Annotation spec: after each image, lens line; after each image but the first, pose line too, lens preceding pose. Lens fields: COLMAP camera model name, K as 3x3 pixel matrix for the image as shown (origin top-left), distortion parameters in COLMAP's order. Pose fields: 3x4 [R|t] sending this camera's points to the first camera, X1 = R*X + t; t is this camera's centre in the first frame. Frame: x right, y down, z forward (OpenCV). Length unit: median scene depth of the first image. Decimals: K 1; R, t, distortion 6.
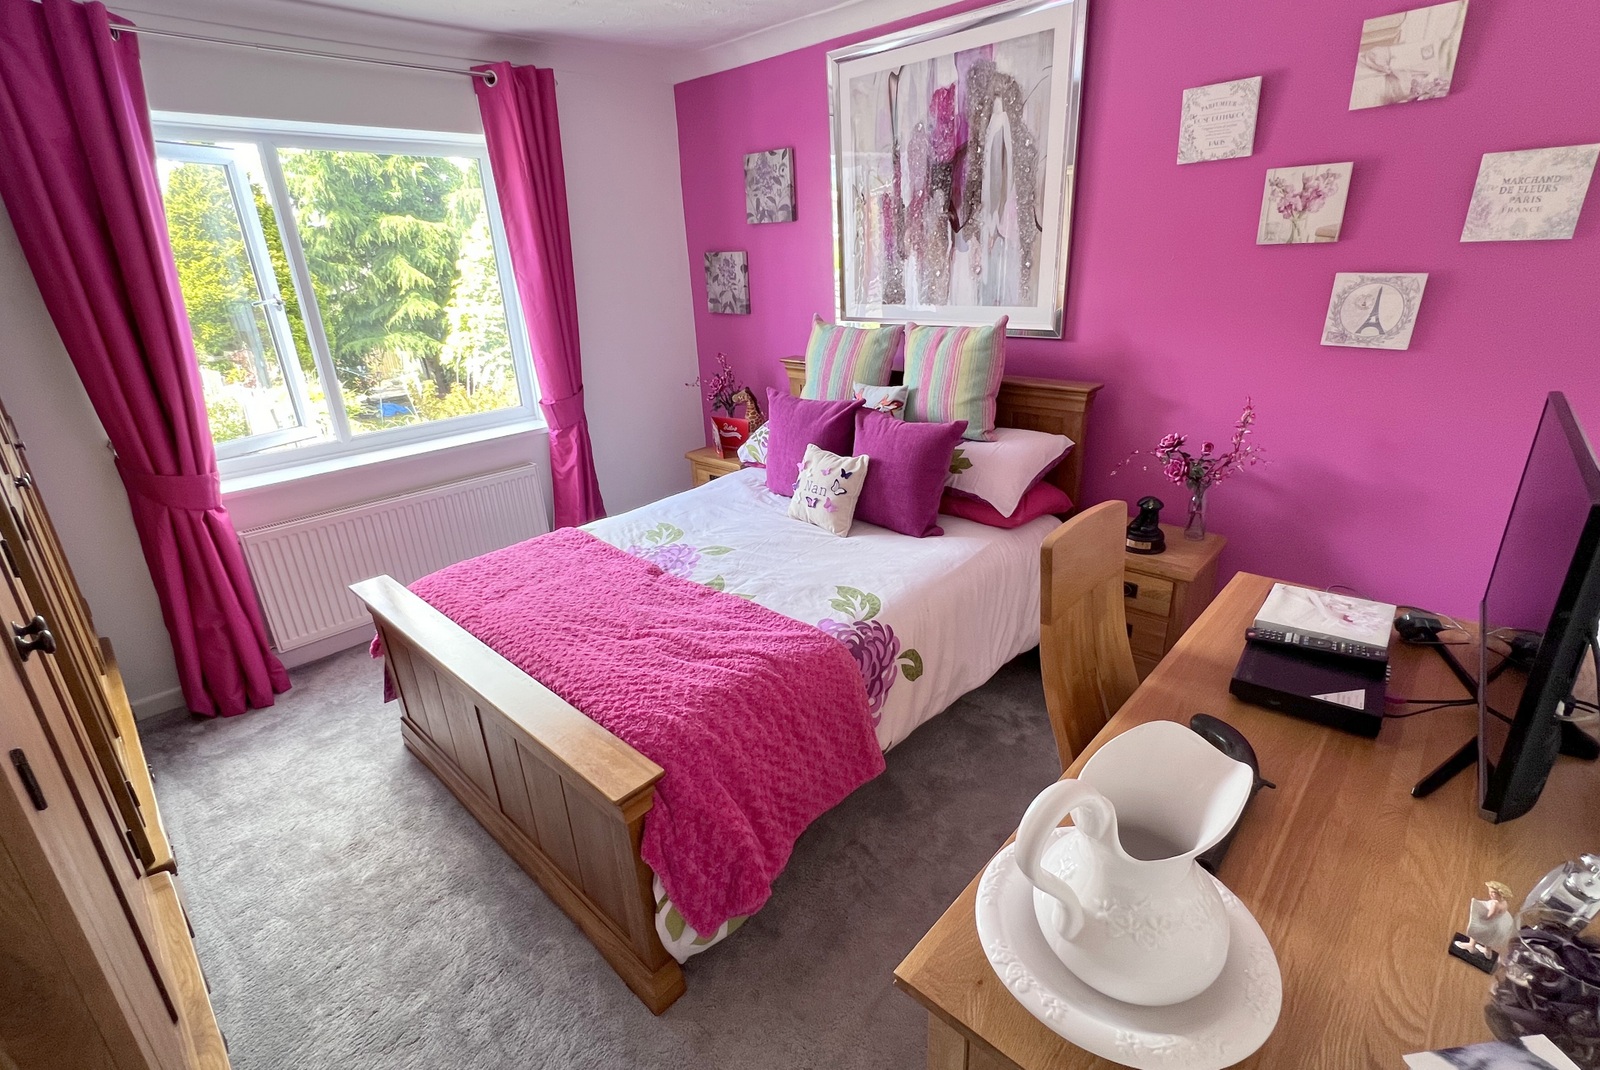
lens RADIAL K [[719.6, 0, 790.3], [0, 719.6, 525.0], [0, 0, 1]] dist [-0.002521, -0.000598]
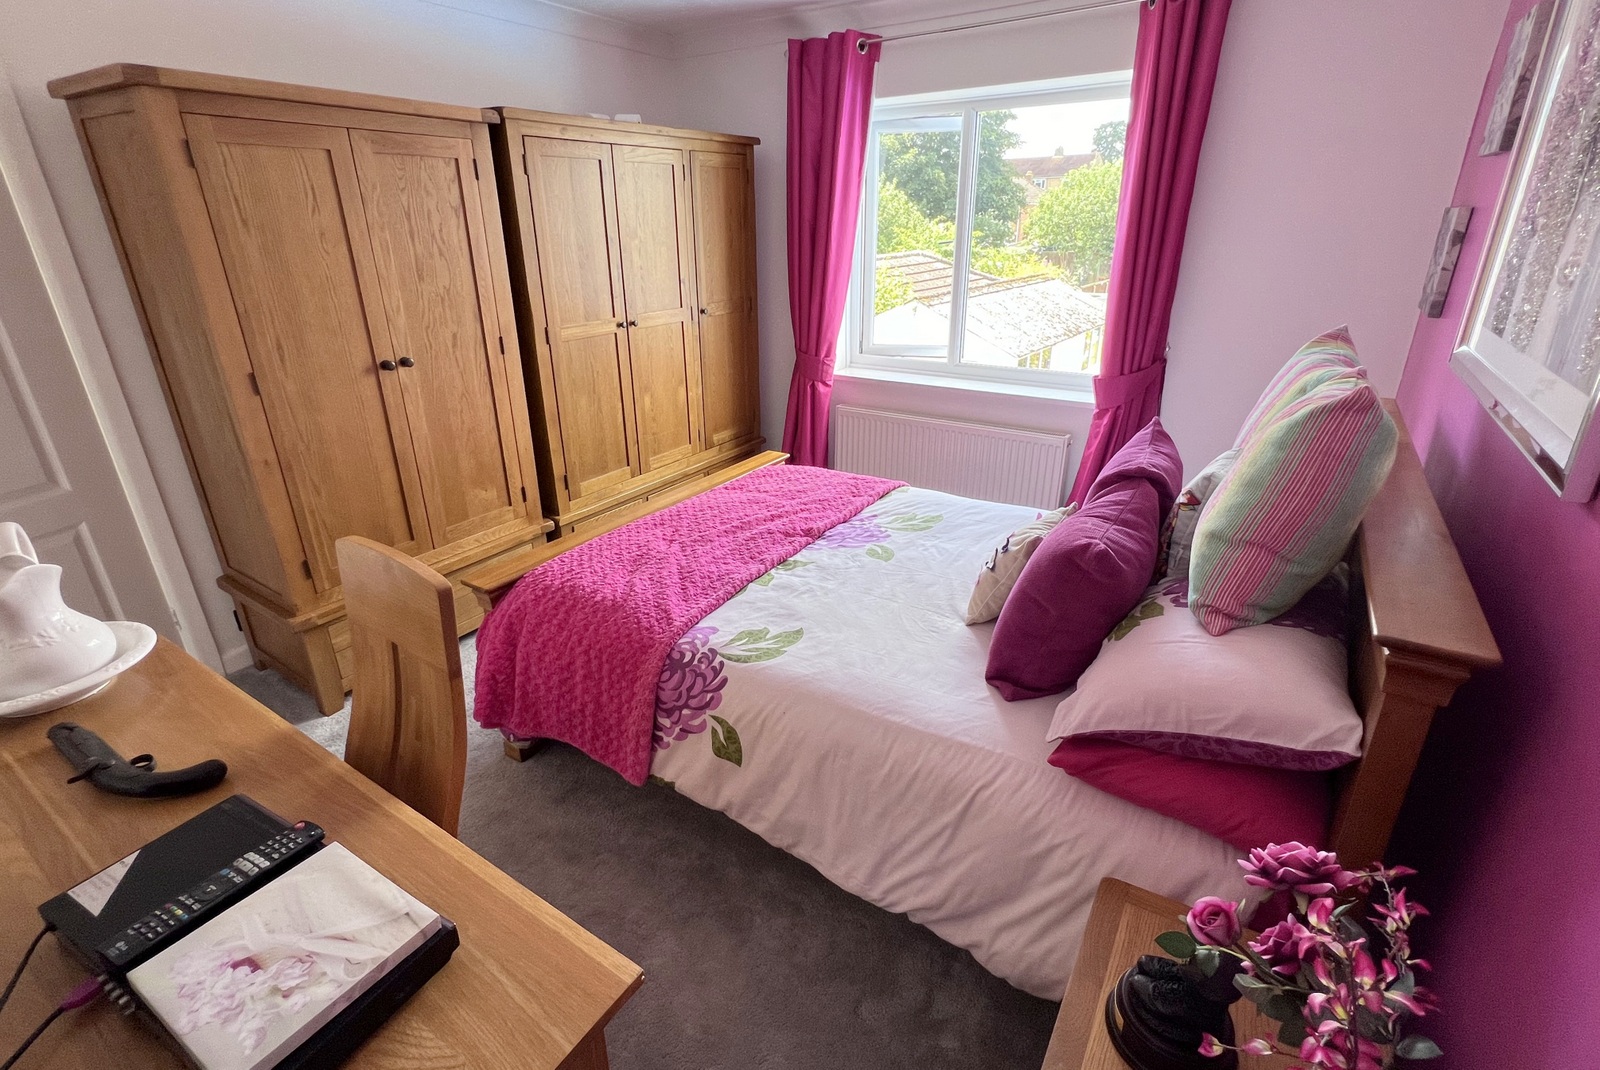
lens RADIAL K [[733.6, 0, 796.0], [0, 733.6, 545.8], [0, 0, 1]] dist [-0.004756, -0.001357]
pose [[0.178282, 0.426859, -0.886570, 0.497720], [-0.343125, 0.871419, 0.350564, -0.186652], [0.922215, 0.241705, 0.301824, 0.478938]]
